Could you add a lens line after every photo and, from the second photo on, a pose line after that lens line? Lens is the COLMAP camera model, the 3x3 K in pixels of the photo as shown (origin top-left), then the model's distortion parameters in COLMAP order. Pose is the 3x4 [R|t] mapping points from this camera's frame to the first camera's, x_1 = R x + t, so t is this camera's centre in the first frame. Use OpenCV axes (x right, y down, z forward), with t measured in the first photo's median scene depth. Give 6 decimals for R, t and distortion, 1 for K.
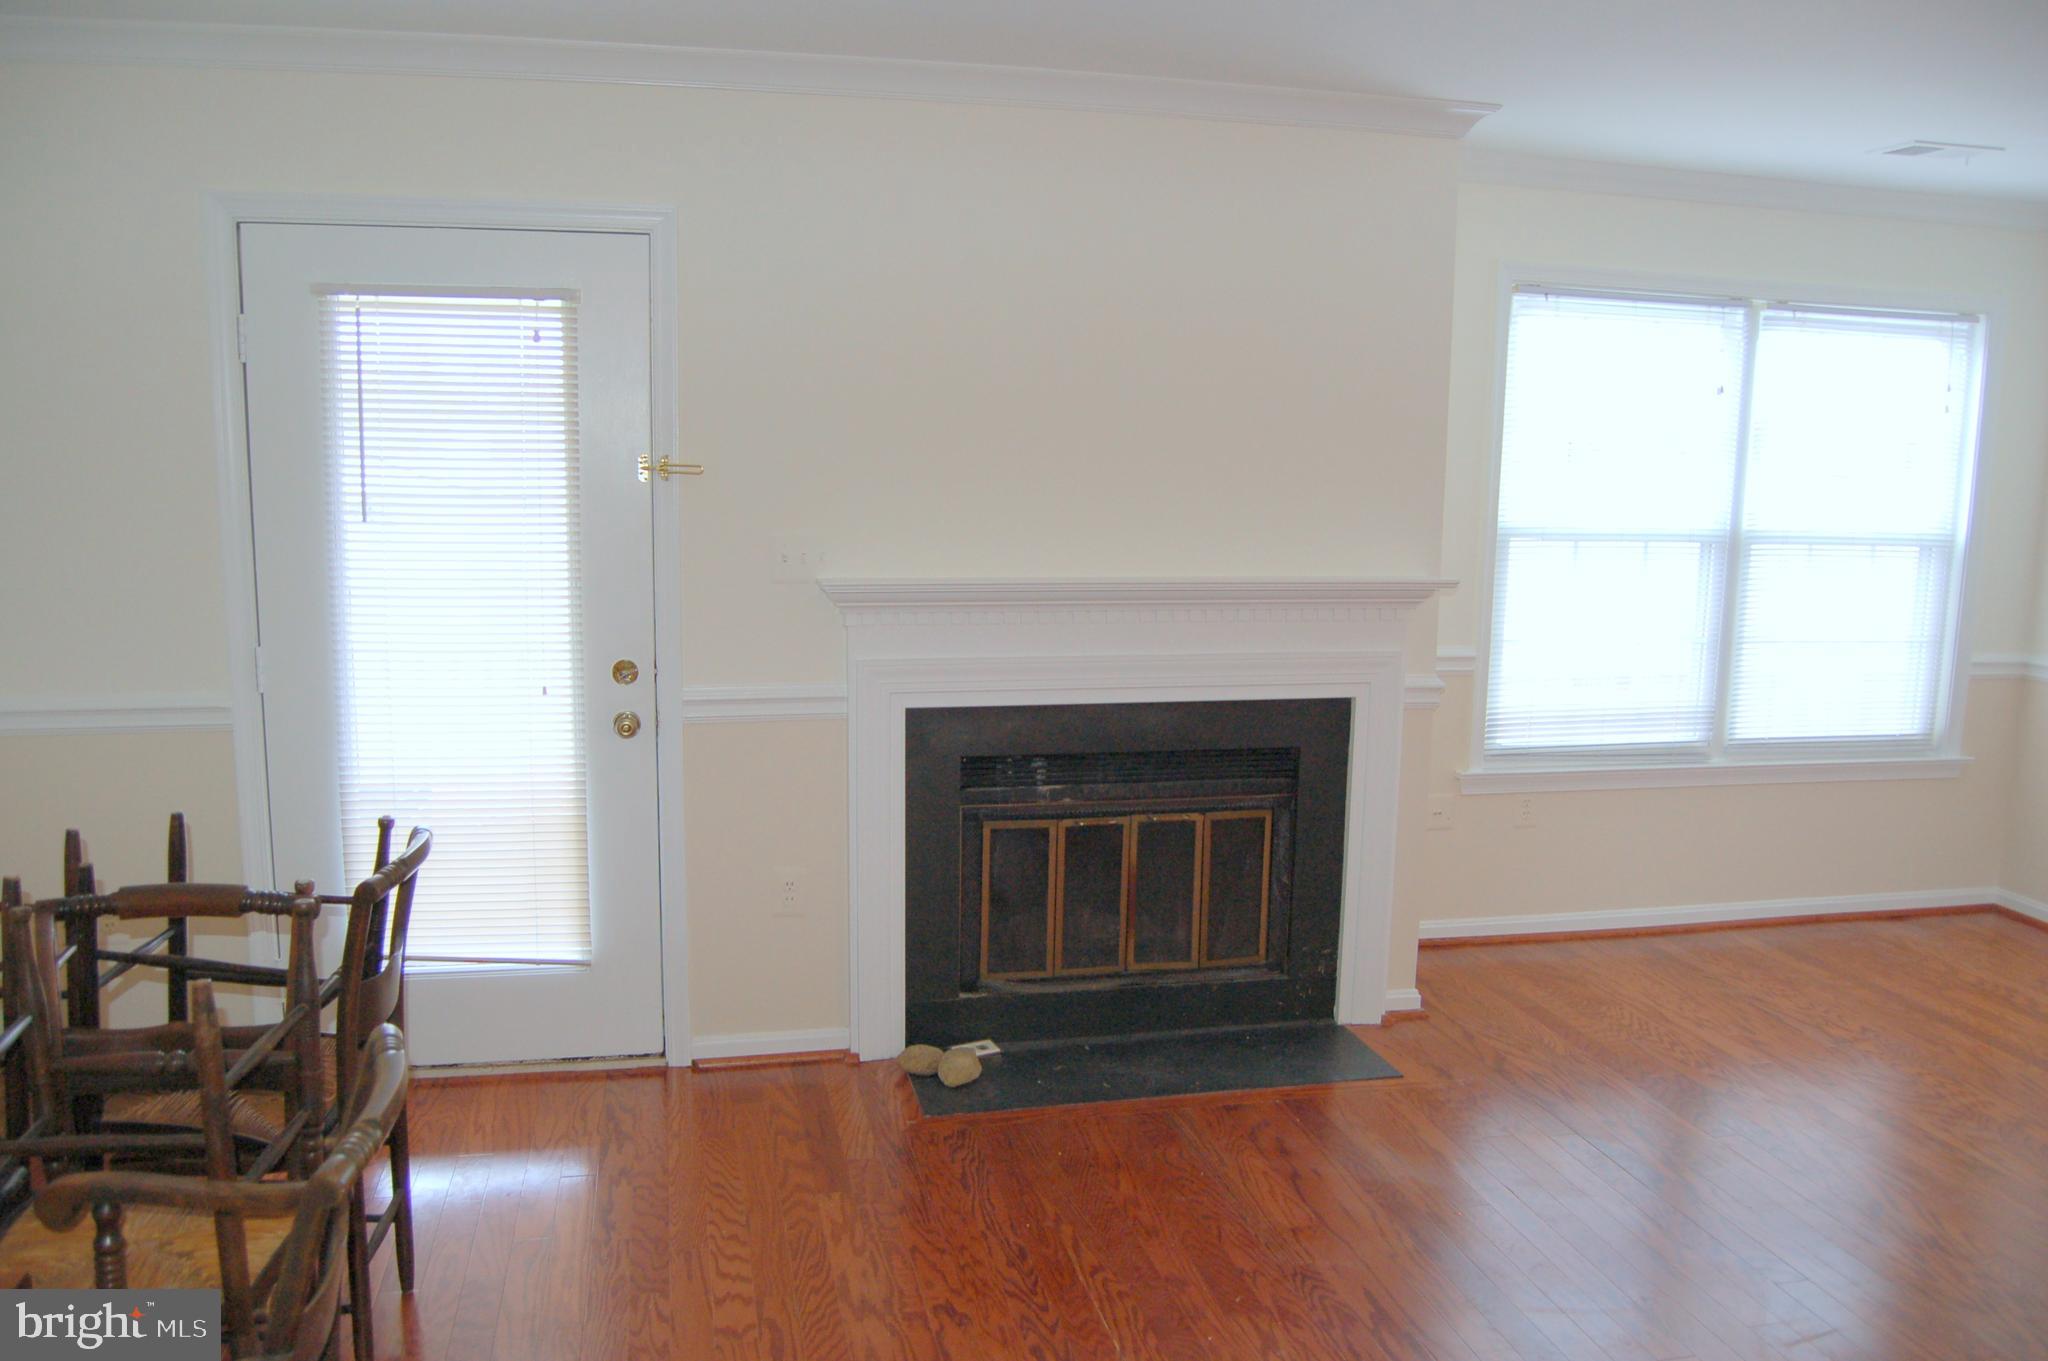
lens RADIAL K [[1607.7, 0, 1016.3], [0, 1607.7, 684.7], [0, 0, 1]] dist [-0.066718, 0.028528]
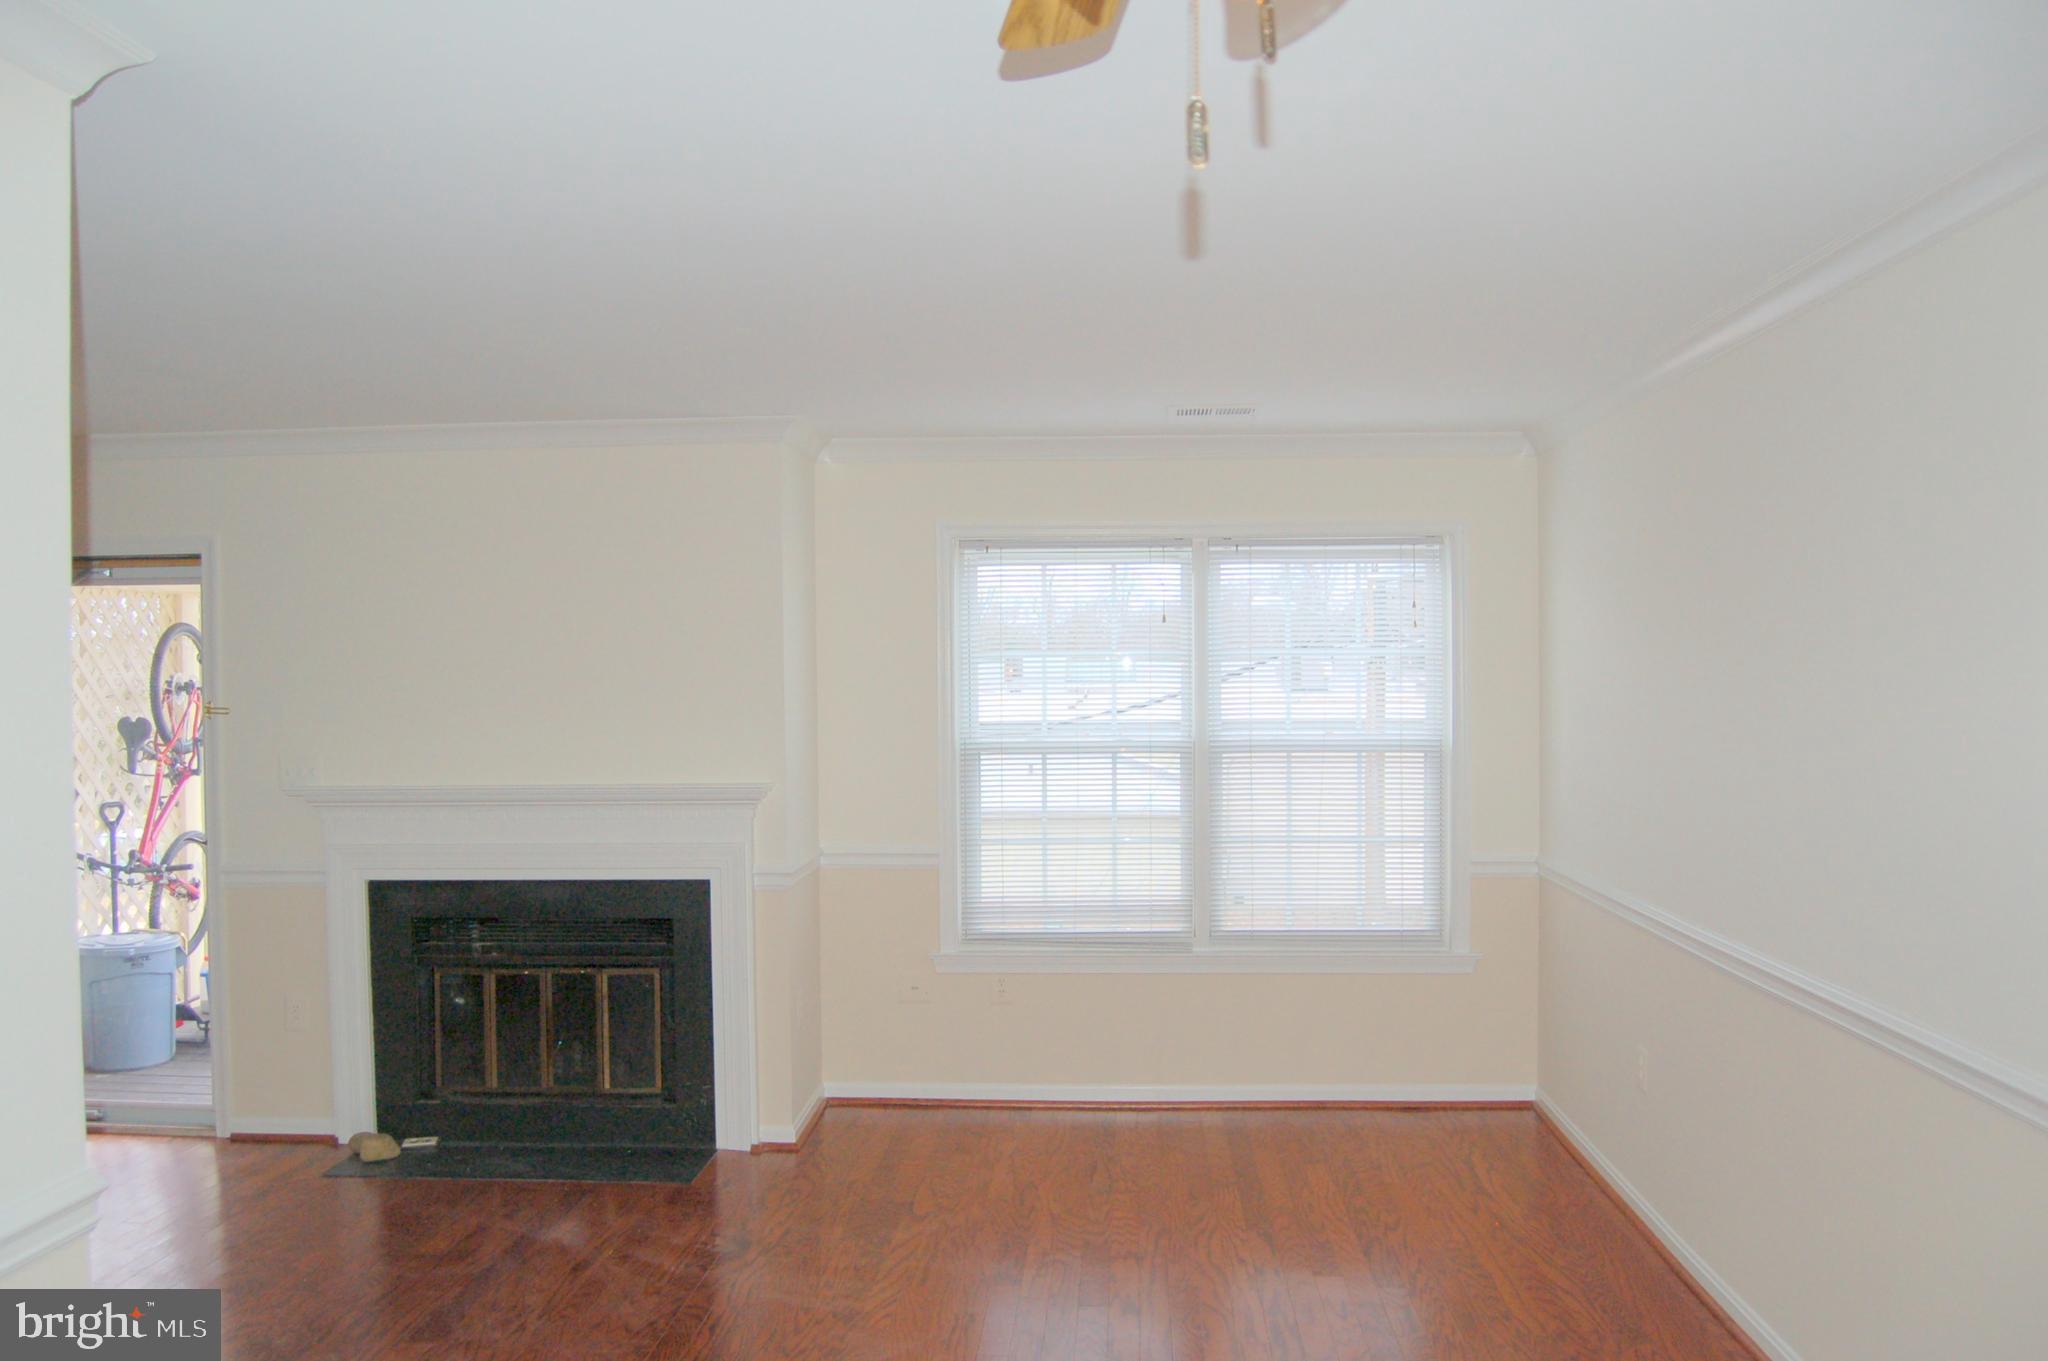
lens RADIAL K [[1607.7, 0, 1017.2], [0, 1607.7, 694.3], [0, 0, 1]] dist [-0.066718, 0.028528]
pose [[0.956212, -0.024272, -0.291666, 0.831437], [-0.015879, 0.990785, -0.134511, 0.029948], [0.292243, 0.133253, 0.947015, -0.142205]]
